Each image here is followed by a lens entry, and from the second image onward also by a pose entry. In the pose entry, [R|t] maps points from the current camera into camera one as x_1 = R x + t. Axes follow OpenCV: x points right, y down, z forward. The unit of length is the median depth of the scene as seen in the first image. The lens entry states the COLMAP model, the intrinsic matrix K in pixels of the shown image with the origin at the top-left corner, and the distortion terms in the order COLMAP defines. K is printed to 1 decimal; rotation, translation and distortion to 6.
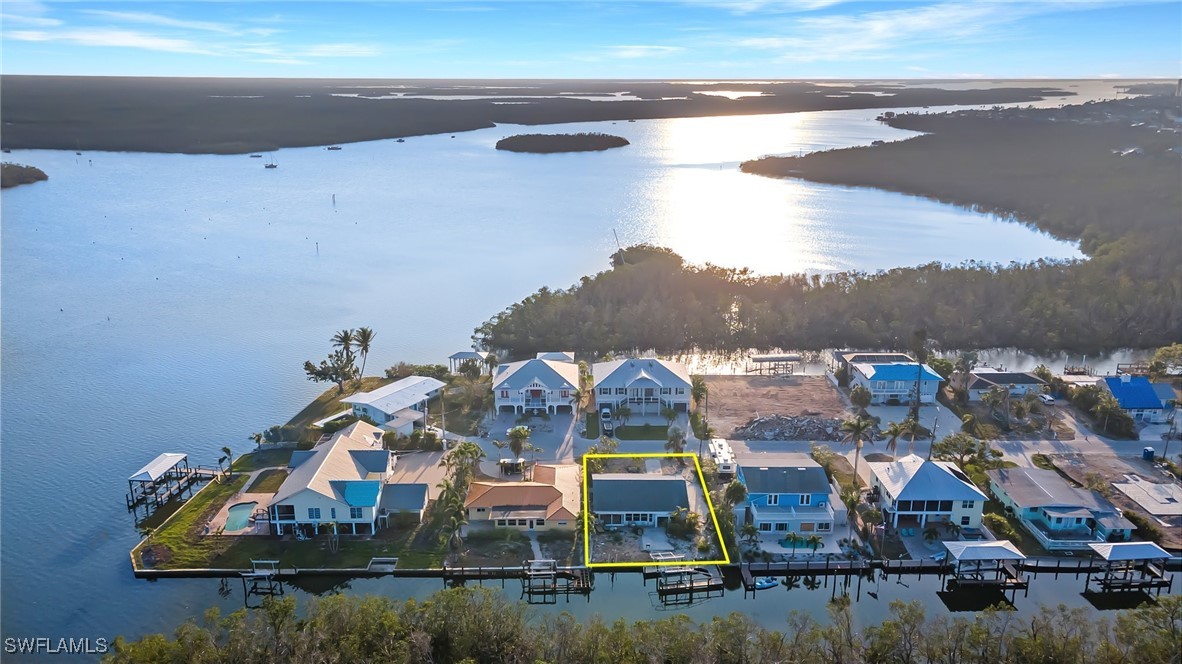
lens RADIAL K [[876.0, 0, 591.0], [0, 876.0, 332.0], [0, 0, 1]] dist [0.038709, -0.001010]
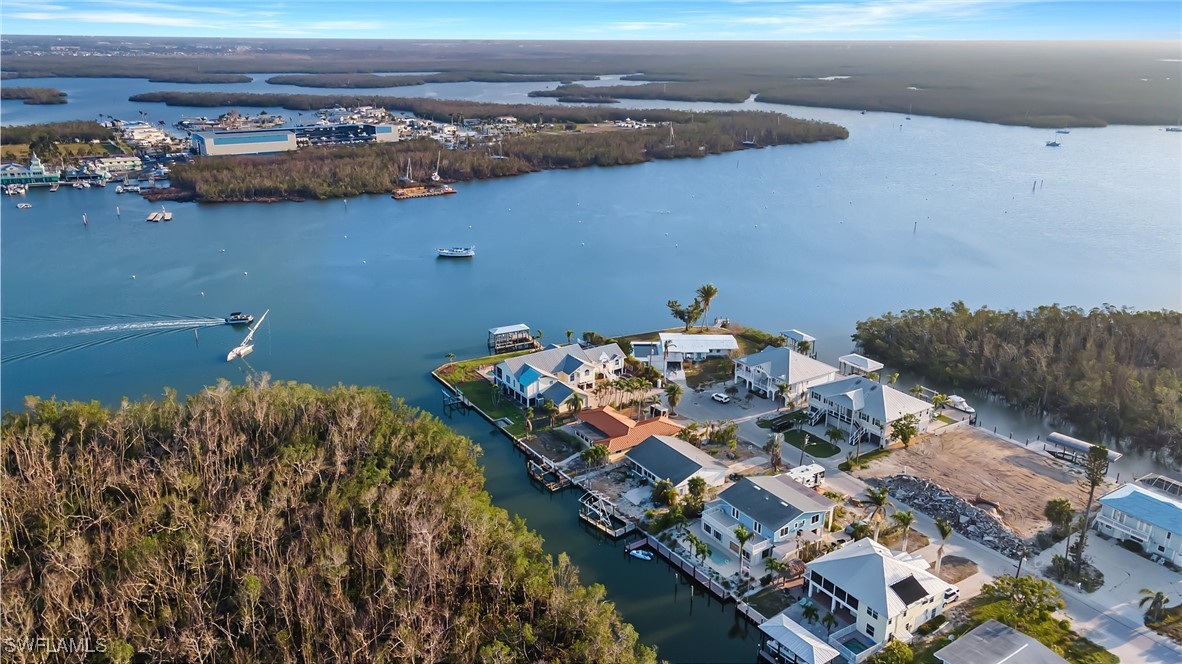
lens RADIAL K [[876.0, 0, 591.0], [0, 876.0, 332.0], [0, 0, 1]] dist [0.038709, -0.001010]
pose [[0.528434, 0.275075, -0.803176, 0.652065], [-0.239713, 0.955903, 0.169667, -0.110520], [0.814429, 0.102873, 0.571071, 0.174208]]
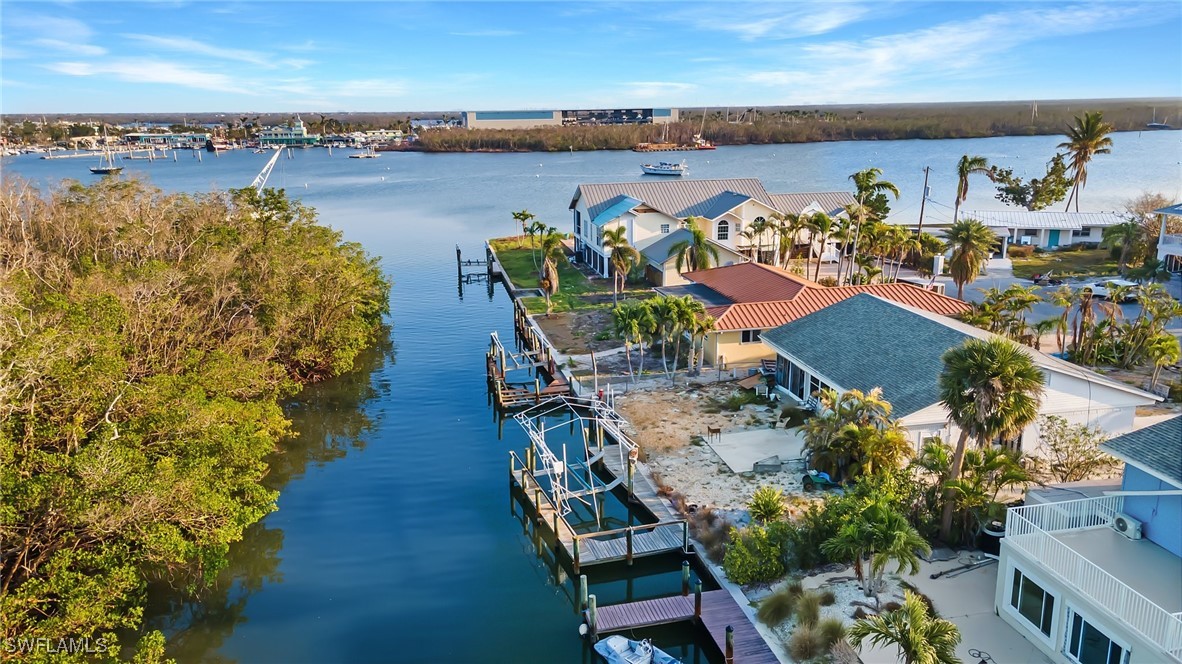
lens RADIAL K [[876.0, 0, 591.0], [0, 876.0, 332.0], [0, 0, 1]] dist [0.038709, -0.001010]
pose [[0.180100, 0.238521, -0.954291, 0.256827], [-0.269015, 0.945112, 0.185456, 0.106780], [0.946147, 0.223318, 0.234380, 0.594985]]
